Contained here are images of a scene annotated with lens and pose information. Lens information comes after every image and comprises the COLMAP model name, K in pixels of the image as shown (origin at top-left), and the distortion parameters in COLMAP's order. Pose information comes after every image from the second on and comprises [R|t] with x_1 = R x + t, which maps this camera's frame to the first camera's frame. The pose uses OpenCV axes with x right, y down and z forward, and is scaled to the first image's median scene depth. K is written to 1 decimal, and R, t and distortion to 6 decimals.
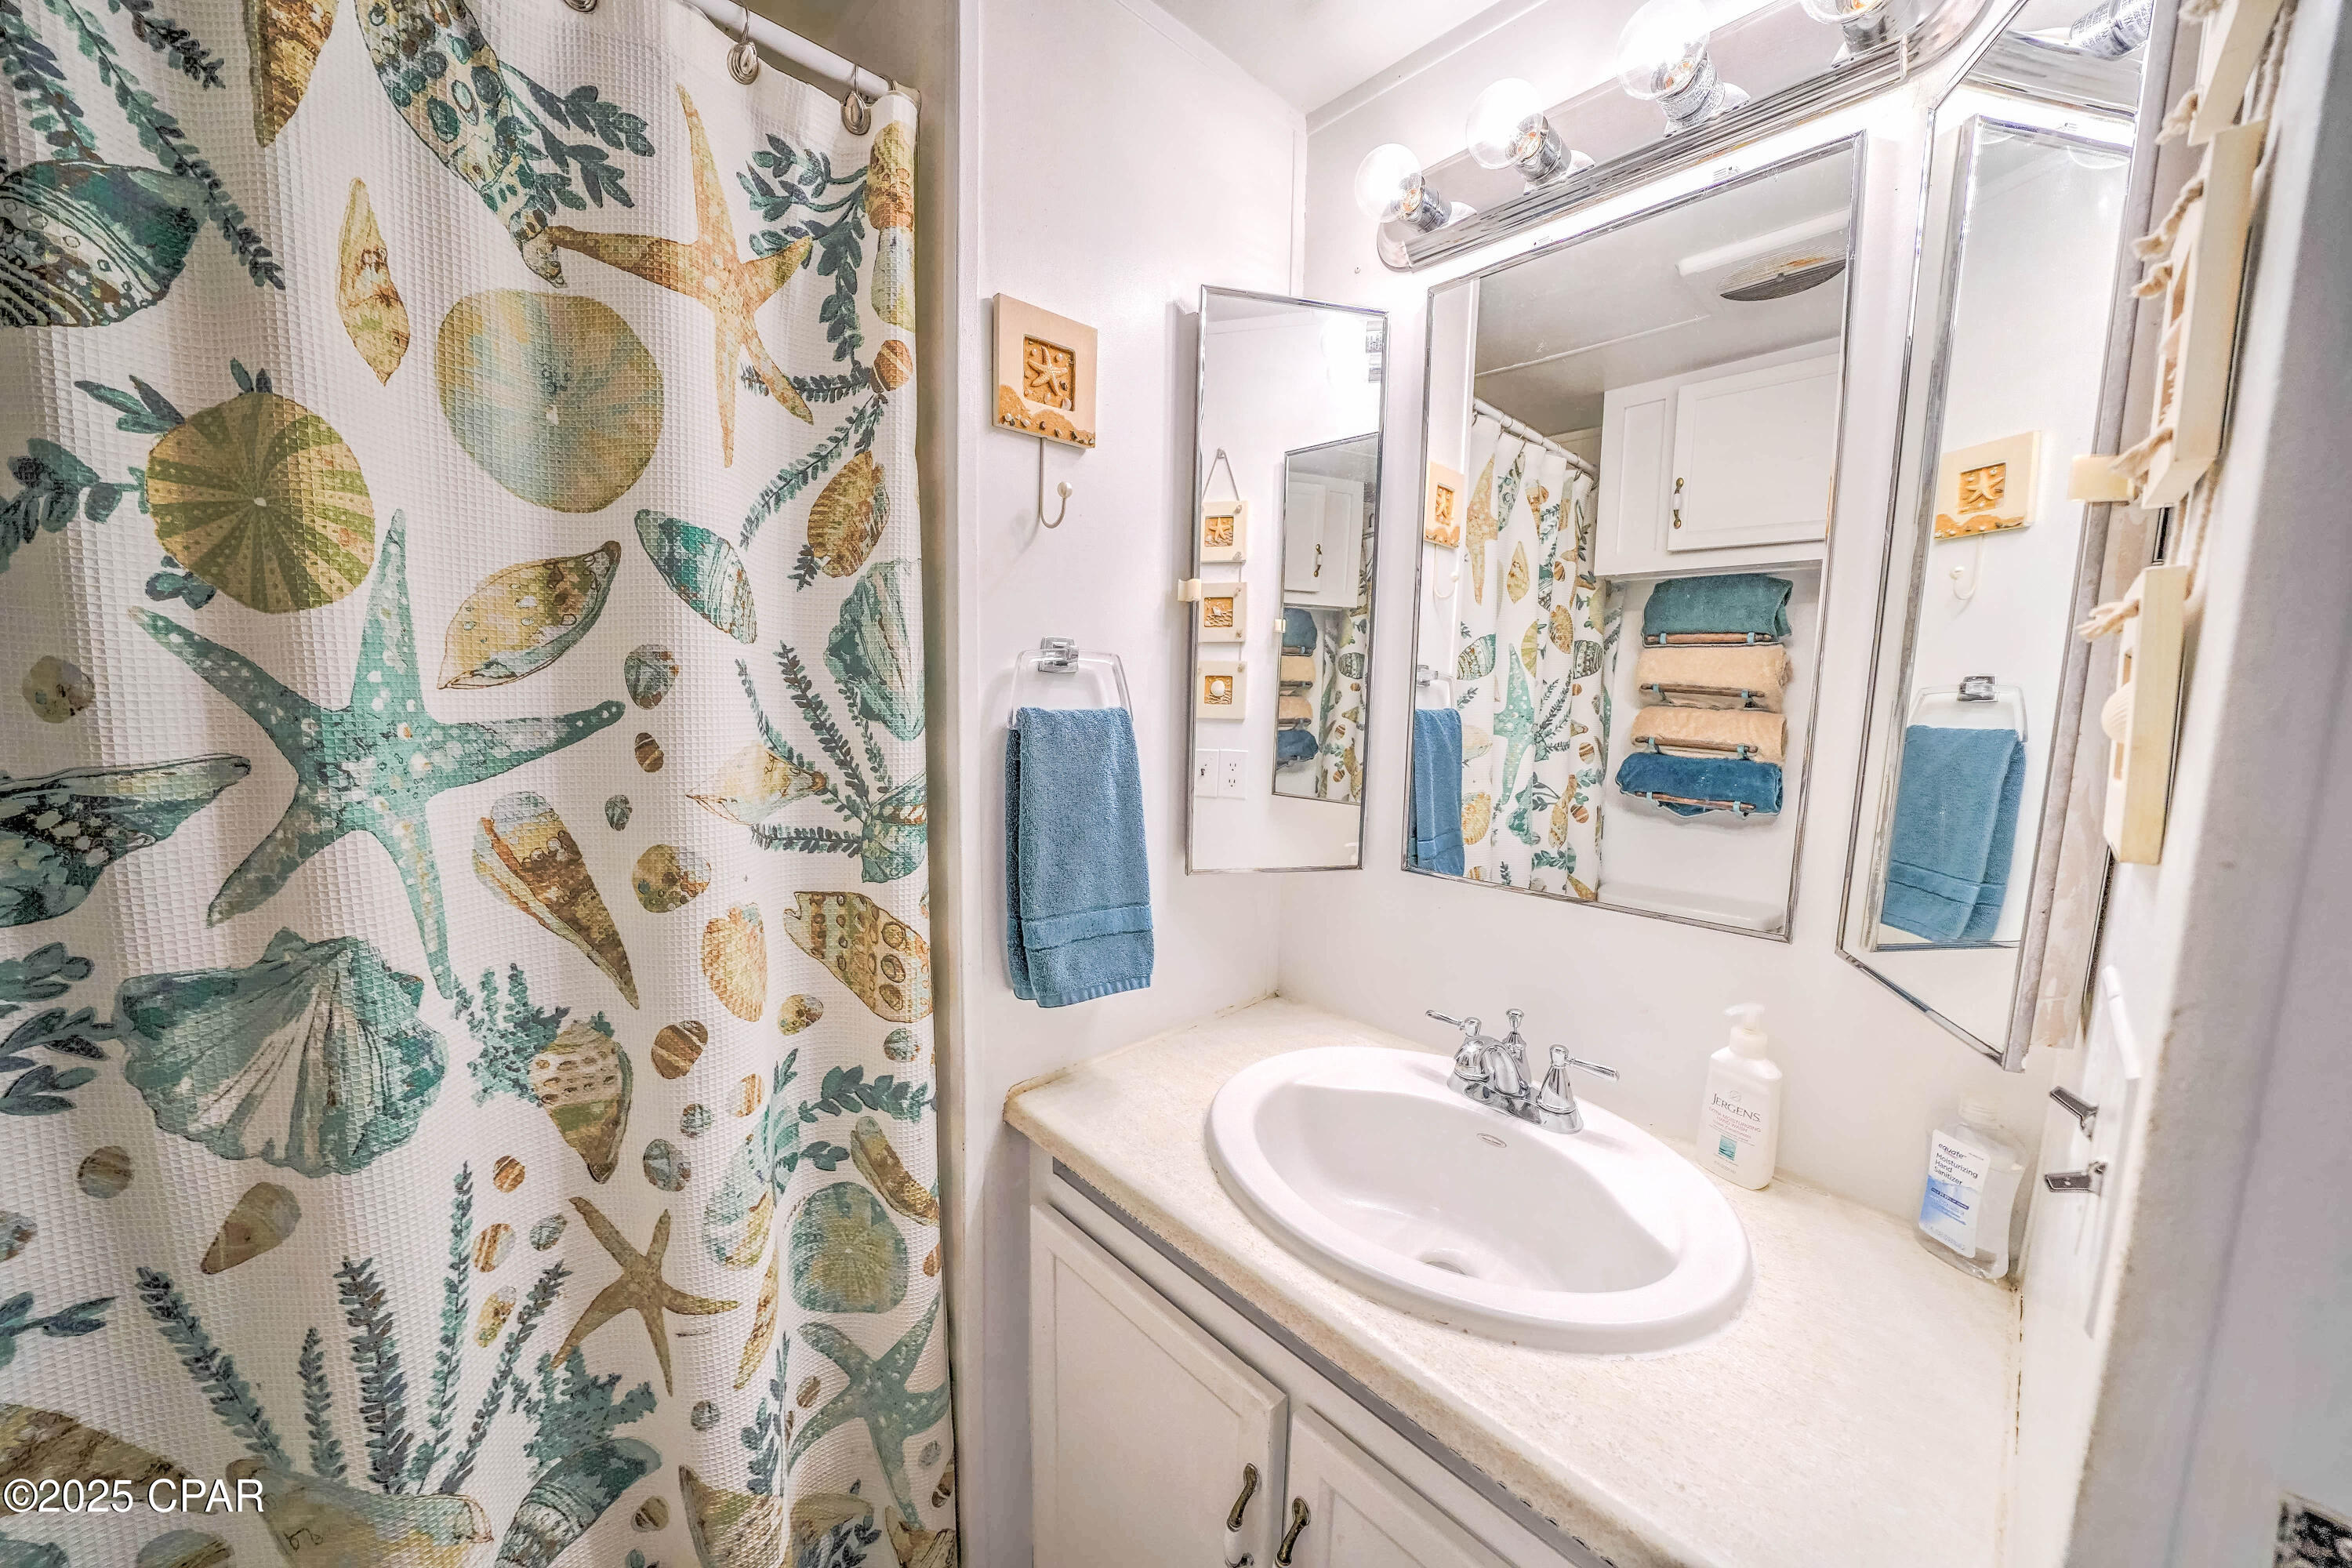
lens RADIAL K [[821.6, 0, 1172.4], [0, 821.6, 784.4], [0, 0, 1]] dist [-0.024989, 0.002364]
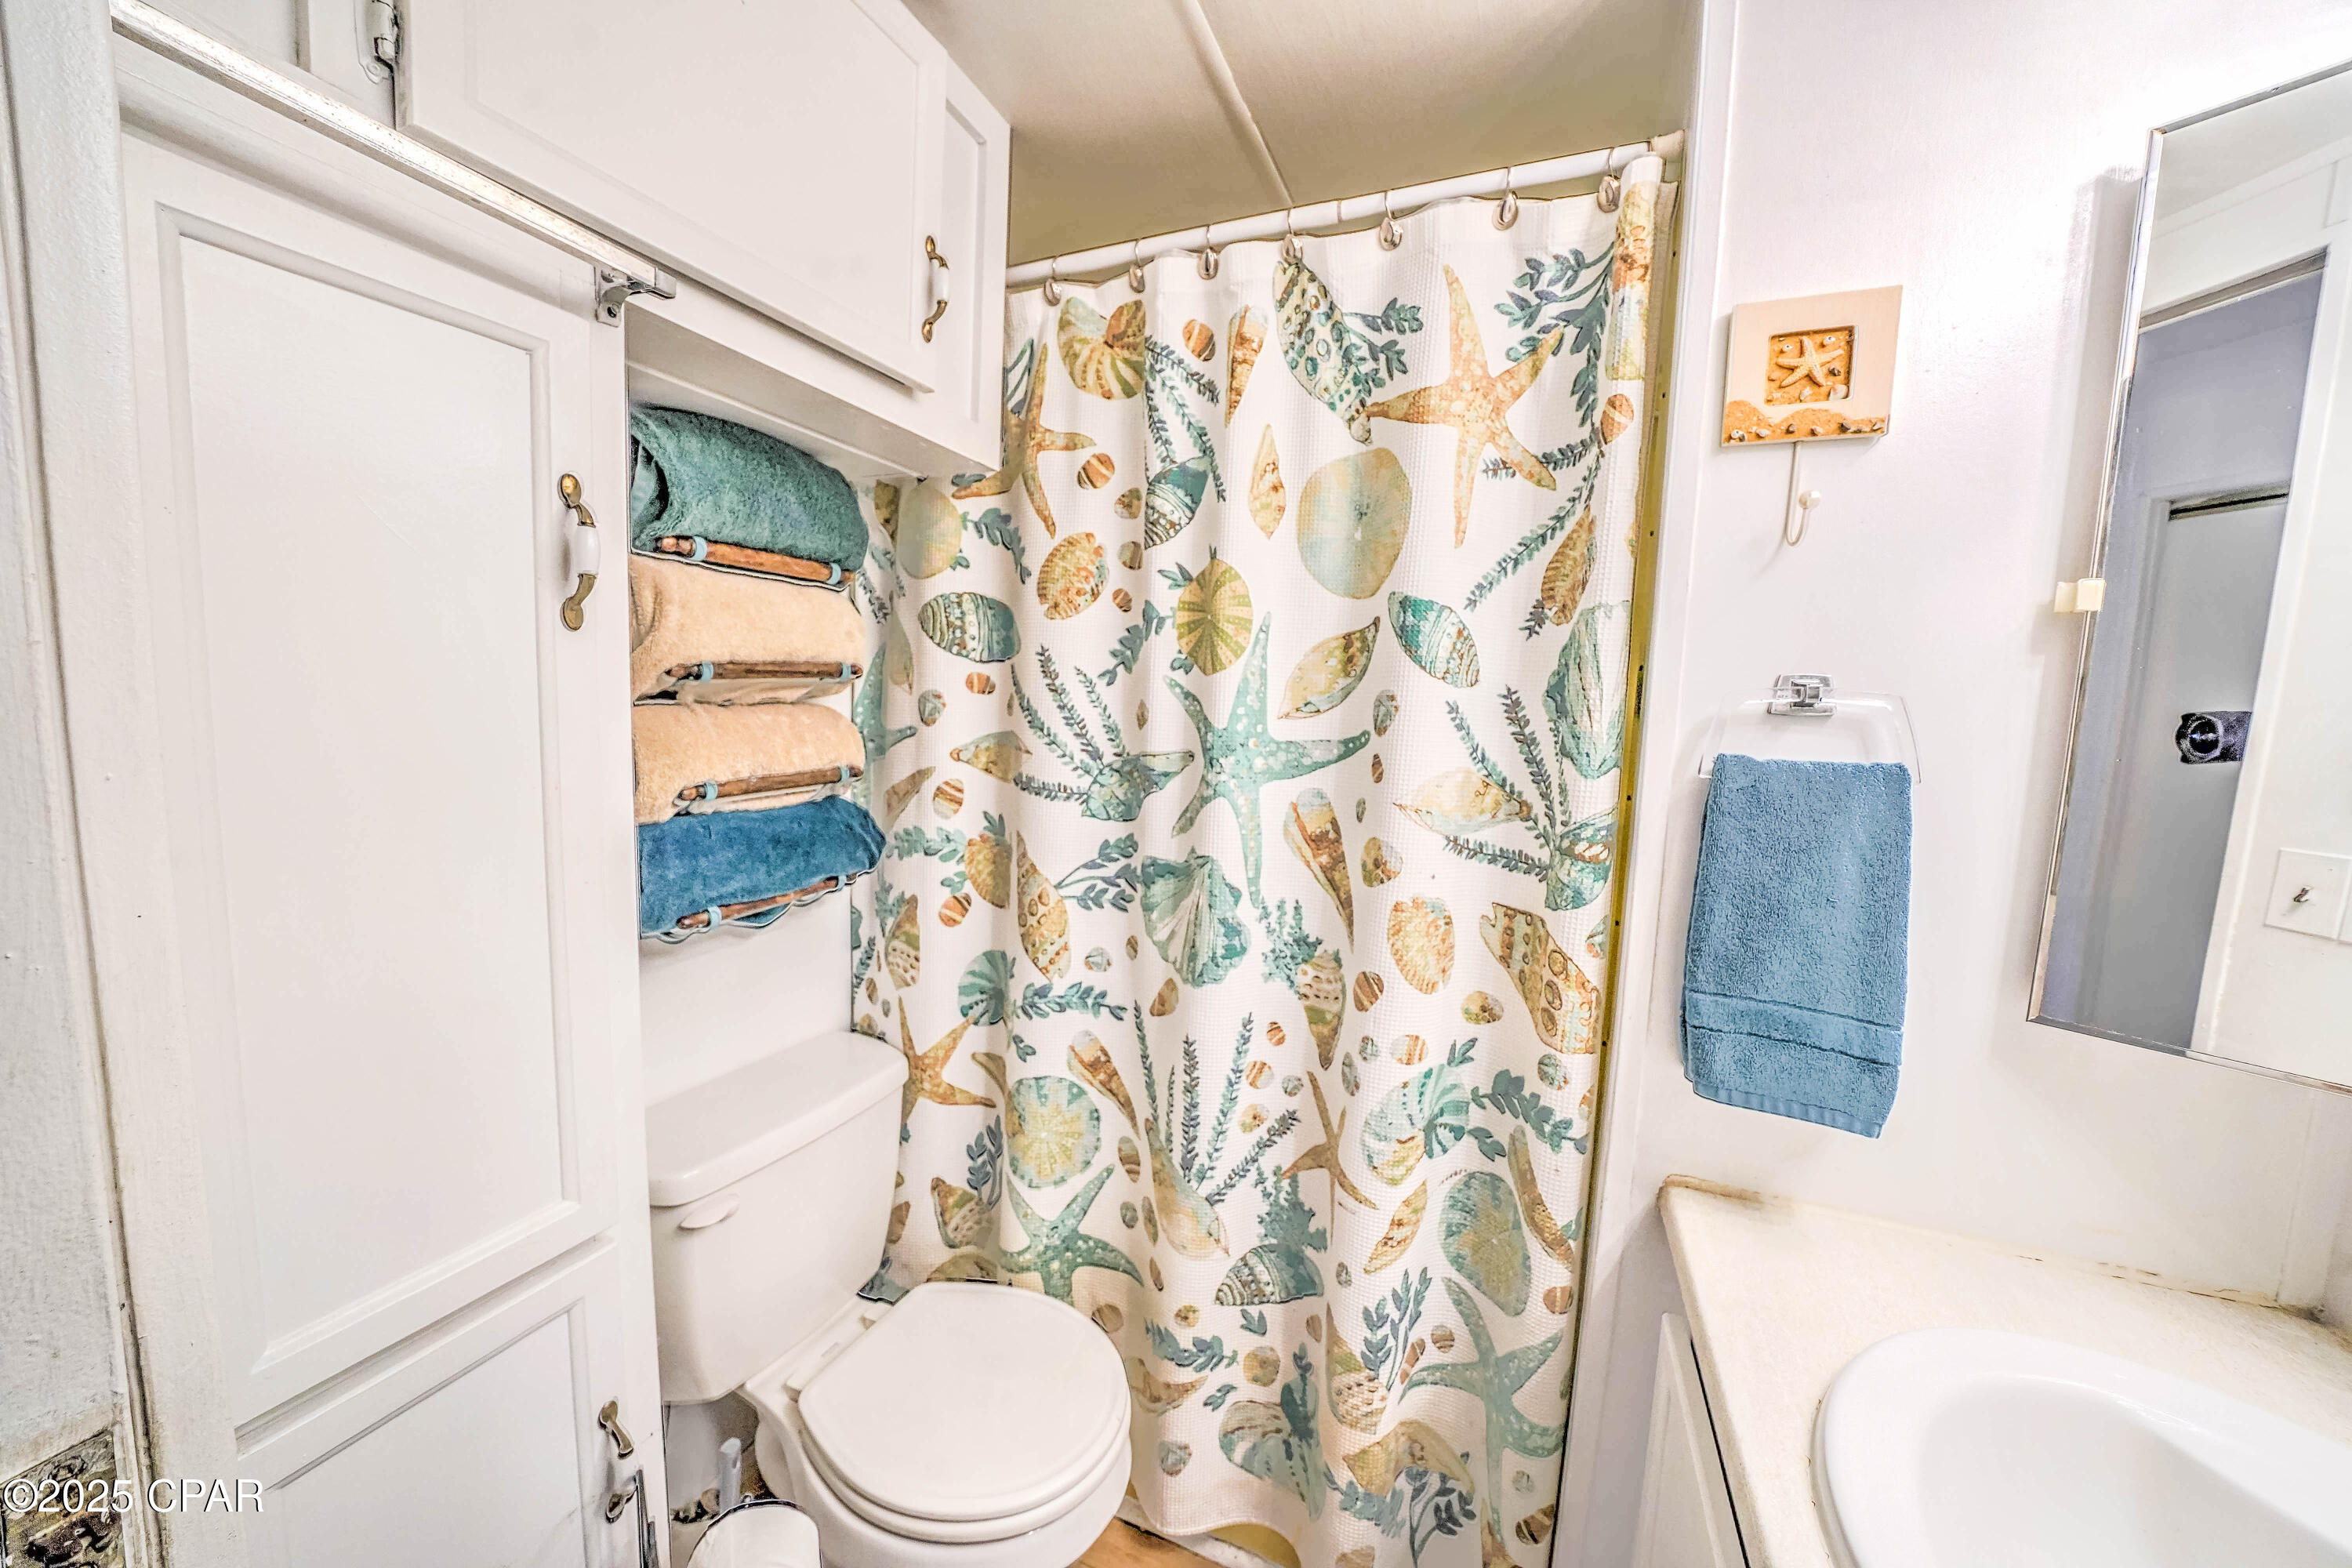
lens RADIAL K [[821.6, 0, 1156.9], [0, 821.6, 786.0], [0, 0, 1]] dist [-0.024989, 0.002364]
pose [[0.399068, 0.089974, -0.912496, 0.459205], [-0.131650, 0.990485, 0.040088, -0.016823], [0.907421, 0.104132, 0.407116, 0.108451]]
